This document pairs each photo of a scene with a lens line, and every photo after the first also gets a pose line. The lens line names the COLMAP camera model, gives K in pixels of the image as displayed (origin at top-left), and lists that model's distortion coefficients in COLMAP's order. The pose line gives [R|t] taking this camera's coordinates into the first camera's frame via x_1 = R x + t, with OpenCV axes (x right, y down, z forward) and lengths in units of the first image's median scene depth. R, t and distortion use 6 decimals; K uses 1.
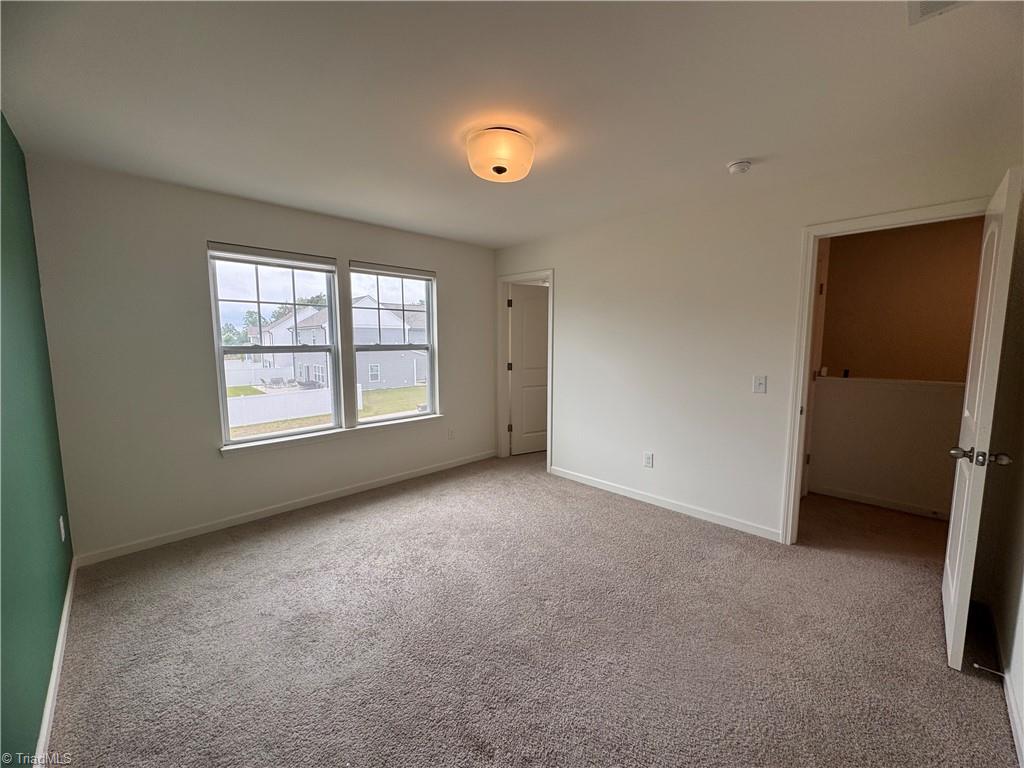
lens RADIAL K [[405.6, 0, 507.2], [0, 405.6, 387.5], [0, 0, 1]] dist [-0.004920, 0.000965]
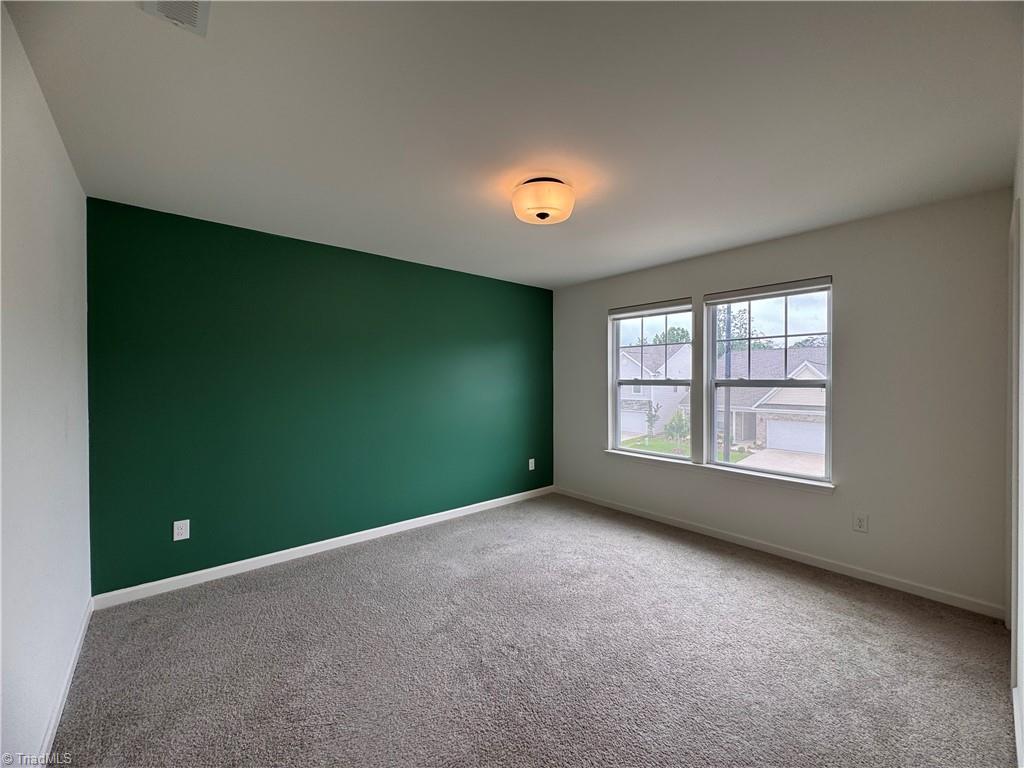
lens RADIAL K [[405.6, 0, 509.2], [0, 405.6, 383.2], [0, 0, 1]] dist [-0.004920, 0.000965]
pose [[-0.055607, 0.018592, -0.998280, 0.557366], [-0.109074, 0.993730, 0.024583, -0.061462], [0.992477, 0.110253, -0.053230, 0.522334]]
